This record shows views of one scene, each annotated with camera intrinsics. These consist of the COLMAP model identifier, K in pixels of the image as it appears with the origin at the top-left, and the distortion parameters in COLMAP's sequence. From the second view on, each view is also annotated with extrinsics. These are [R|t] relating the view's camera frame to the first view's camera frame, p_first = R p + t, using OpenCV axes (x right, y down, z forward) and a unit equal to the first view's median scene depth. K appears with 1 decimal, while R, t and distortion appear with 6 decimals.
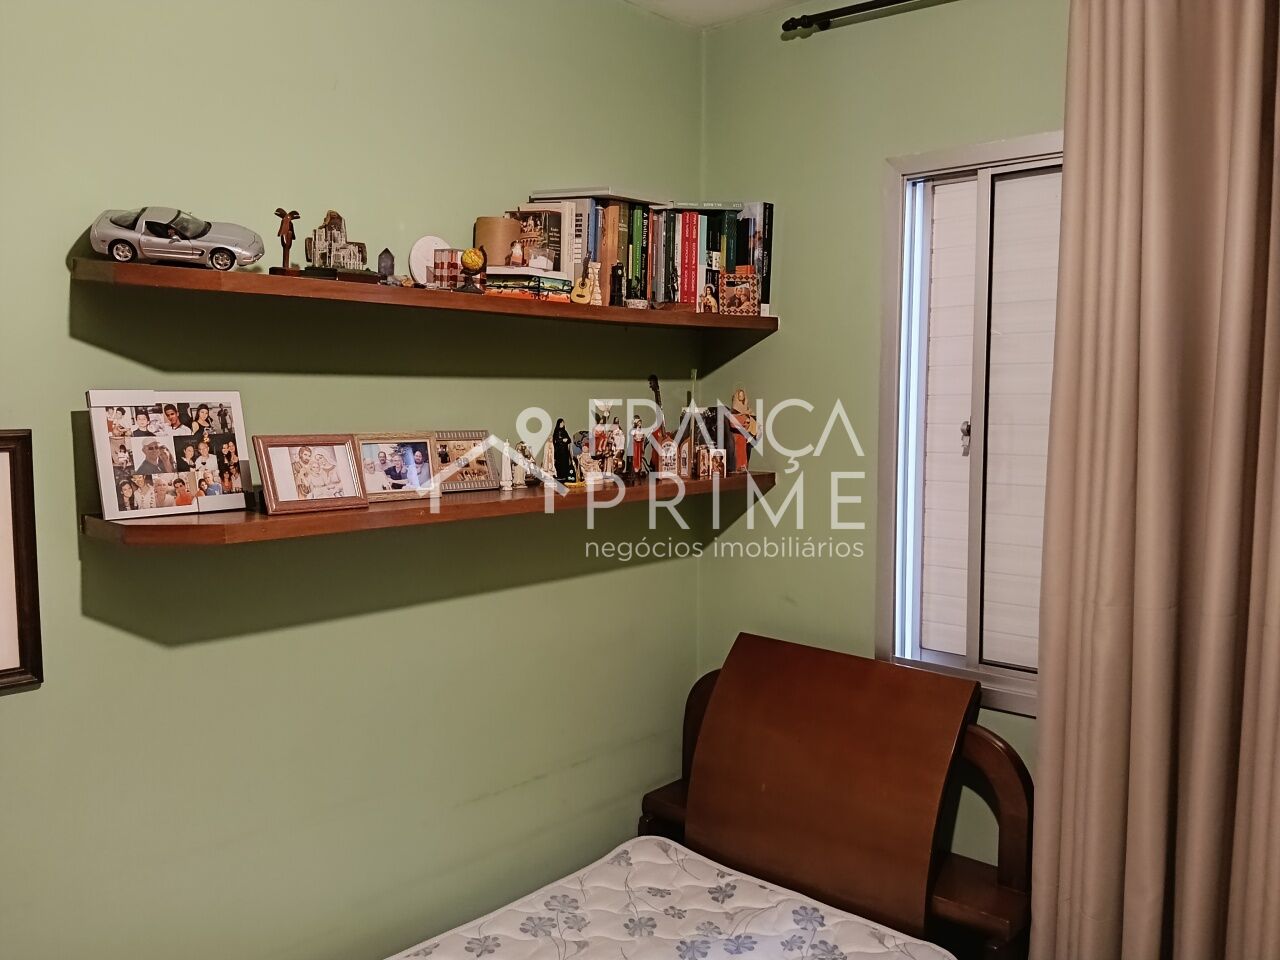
lens RADIAL K [[1060.0, 0, 640.1], [0, 1060.0, 478.6], [0, 0, 1]] dist [0.063519, -0.158498]
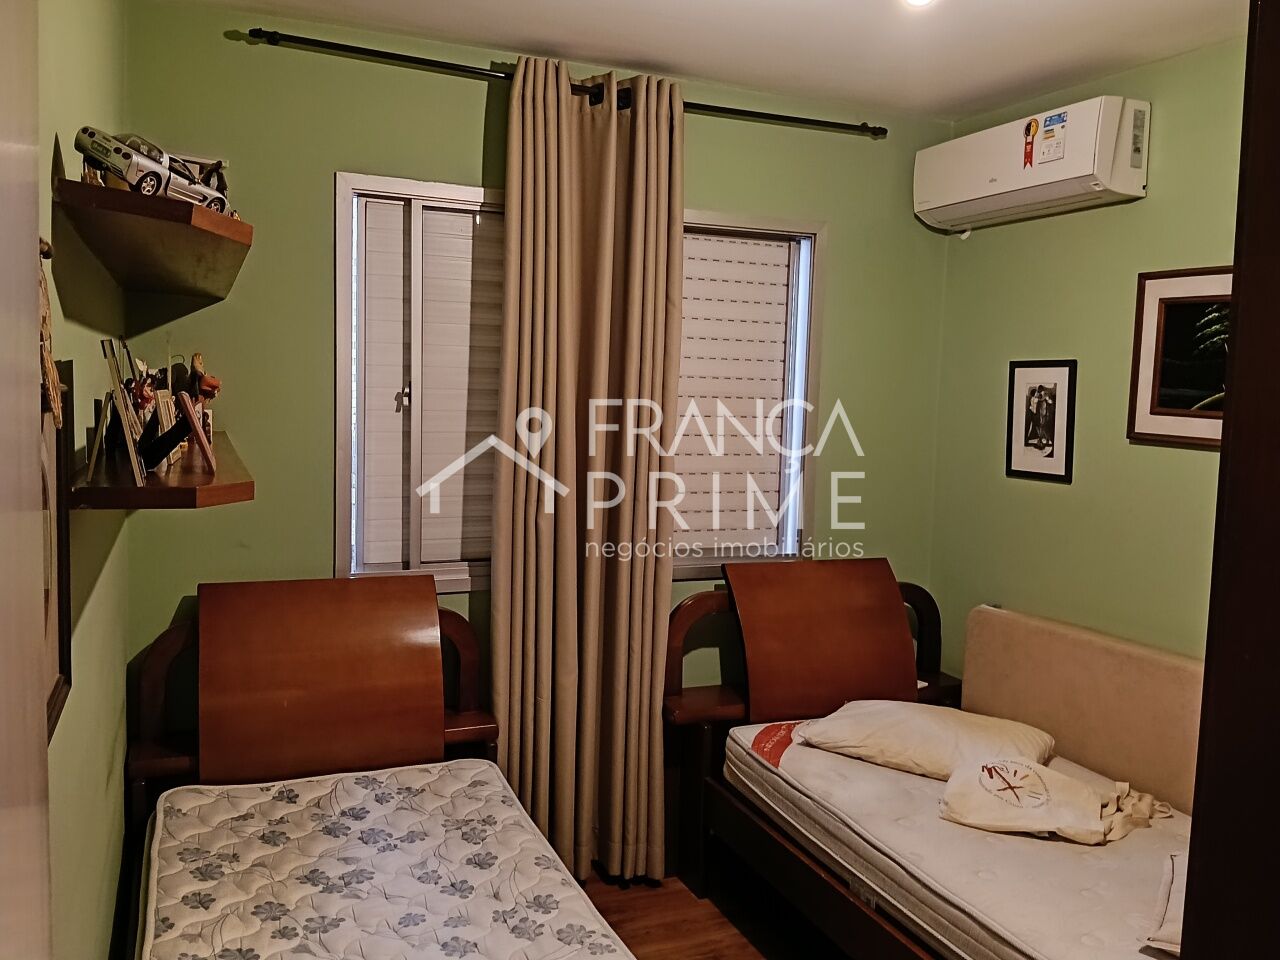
lens RADIAL K [[1060.0, 0, 639.4], [0, 1060.0, 478.2], [0, 0, 1]] dist [0.063519, -0.158498]
pose [[0.418877, -0.068219, 0.905477, -0.804362], [0.044676, 0.997515, 0.054486, 0.002052], [-0.906943, 0.017630, 0.420884, 0.176905]]
